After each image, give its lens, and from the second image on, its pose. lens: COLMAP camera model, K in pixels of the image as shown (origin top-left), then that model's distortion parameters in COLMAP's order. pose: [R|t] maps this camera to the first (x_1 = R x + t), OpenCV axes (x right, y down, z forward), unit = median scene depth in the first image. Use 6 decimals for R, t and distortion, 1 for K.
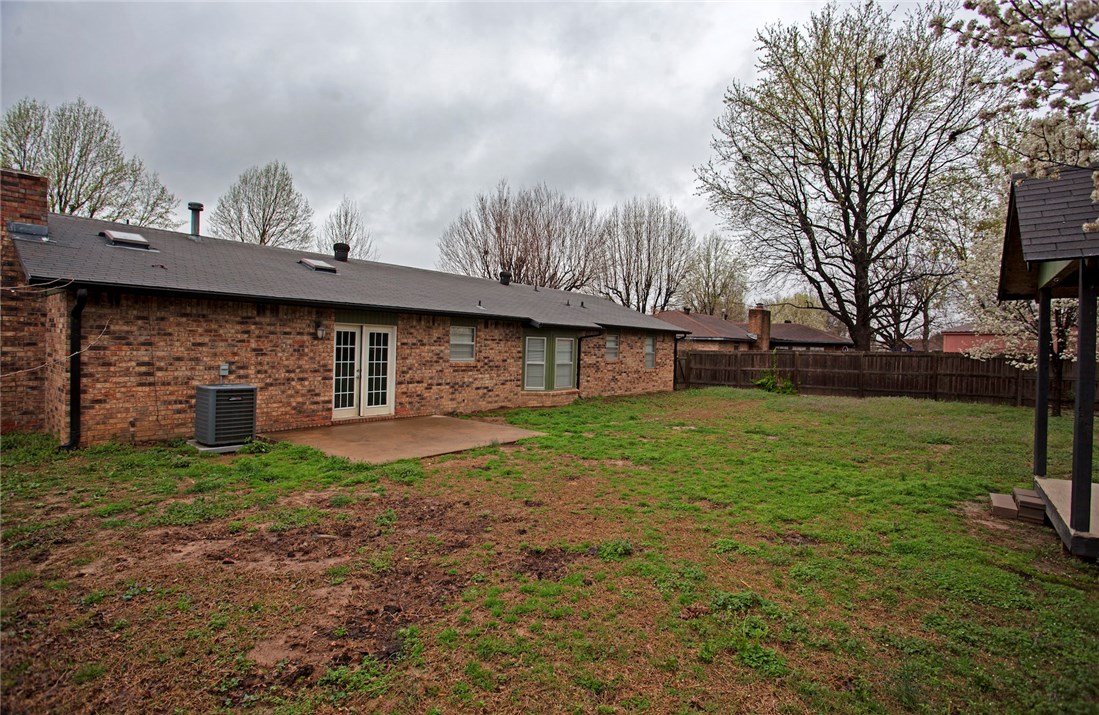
lens RADIAL K [[495.5, 0, 549.5], [0, 495.5, 357.5], [0, 0, 1]] dist [-0.001736, -0.000306]
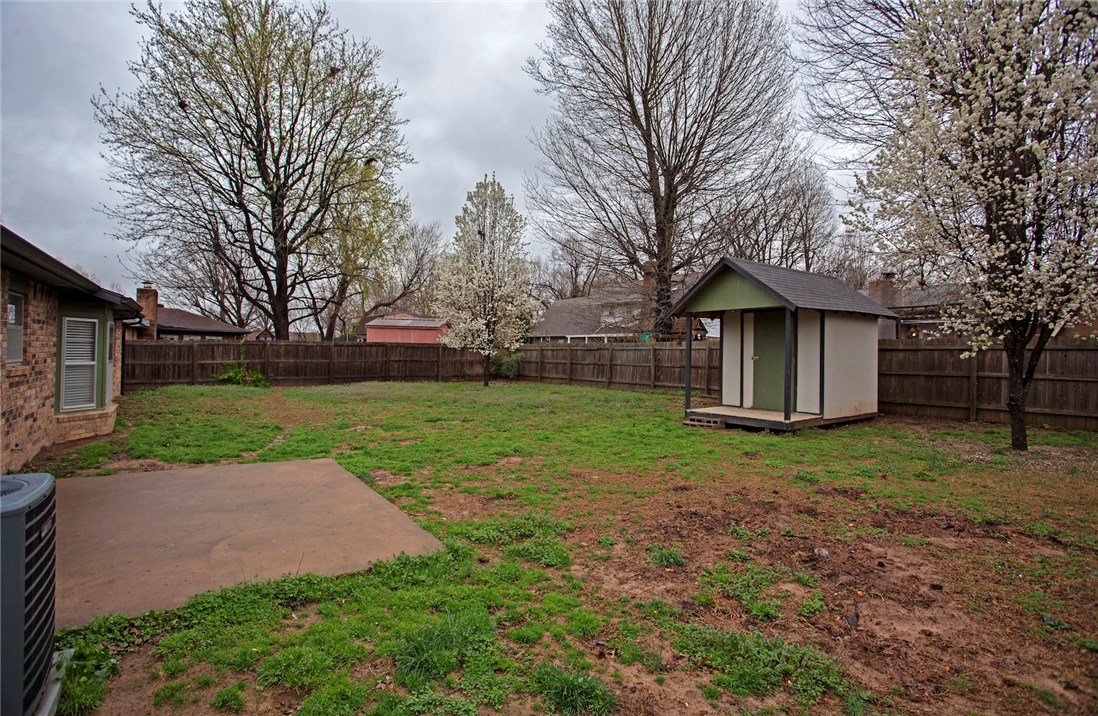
lens RADIAL K [[495.0, 0, 549.0], [0, 495.0, 358.0], [0, 0, 1]] dist [-0.001736, -0.000306]
pose [[0.280471, -0.021695, 0.959617, -0.269999], [-0.001791, 0.999731, 0.023126, -0.004177], [-0.959861, -0.008205, 0.280357, 0.226016]]
